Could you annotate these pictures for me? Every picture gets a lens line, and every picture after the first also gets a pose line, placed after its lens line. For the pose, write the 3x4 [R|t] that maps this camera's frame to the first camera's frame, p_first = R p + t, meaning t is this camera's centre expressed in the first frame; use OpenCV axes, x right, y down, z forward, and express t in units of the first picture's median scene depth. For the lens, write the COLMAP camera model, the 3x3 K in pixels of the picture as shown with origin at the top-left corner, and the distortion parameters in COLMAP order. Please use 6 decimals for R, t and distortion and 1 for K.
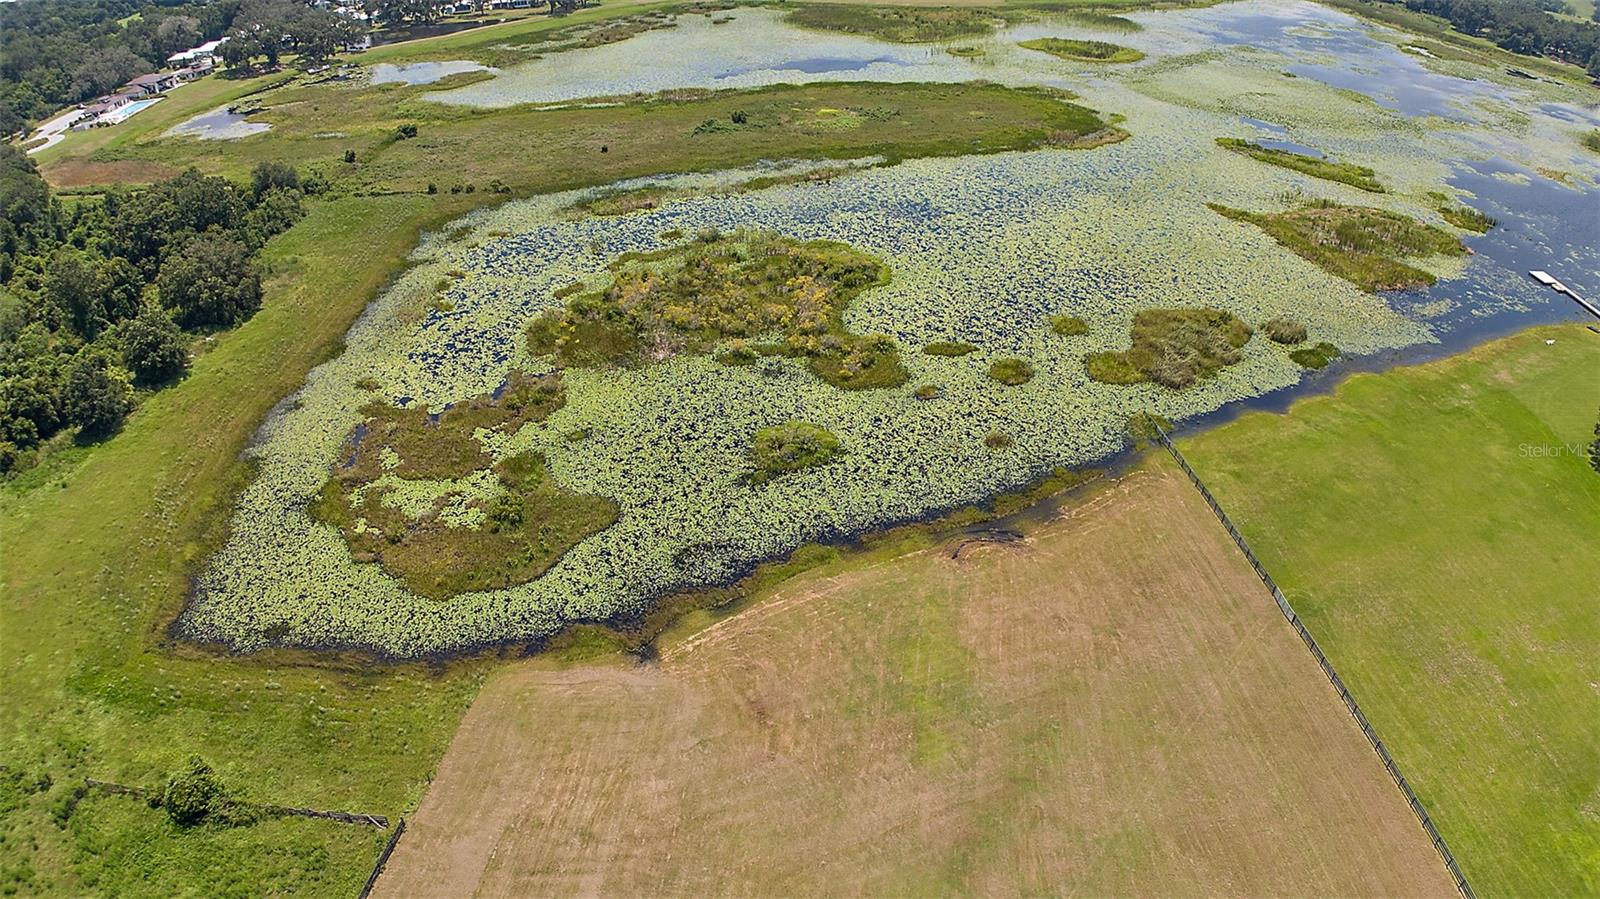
lens RADIAL K [[989.8, 0, 794.7], [0, 989.8, 450.2], [0, 0, 1]] dist [-0.191603, 0.025363]
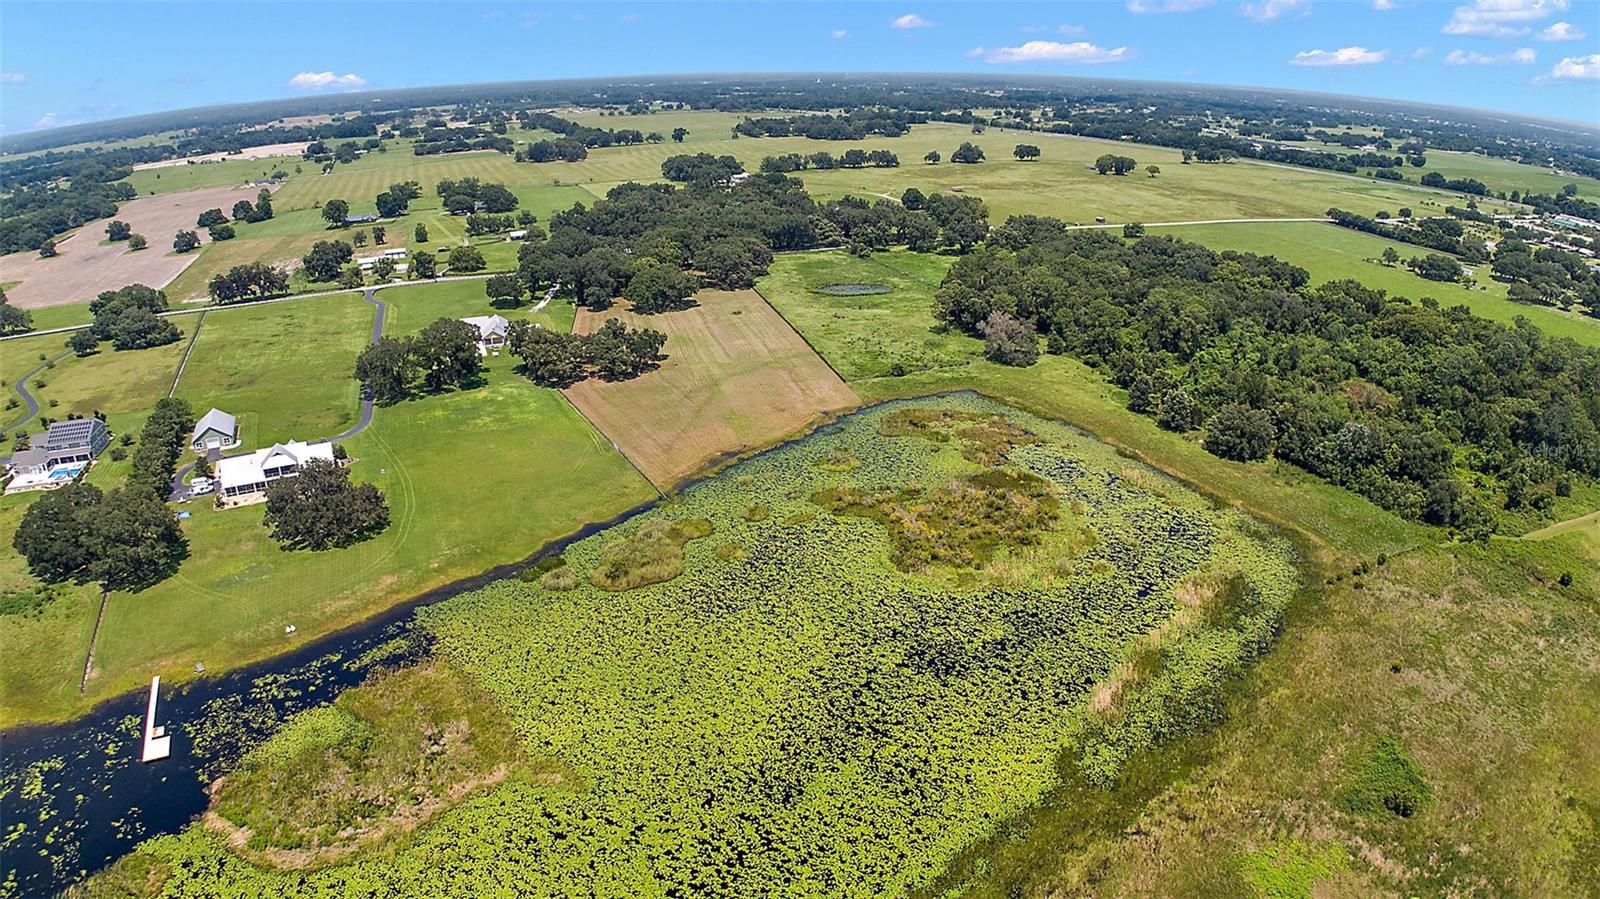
lens RADIAL K [[997.1, 0, 800.0], [0, 997.1, 449.5], [0, 0, 1]] dist [-0.195510, 0.028648]
pose [[-0.907158, 0.162856, -0.387998, 0.727130], [-0.220286, 0.601825, 0.767646, -1.334346], [0.358523, 0.781847, -0.510076, 1.673837]]
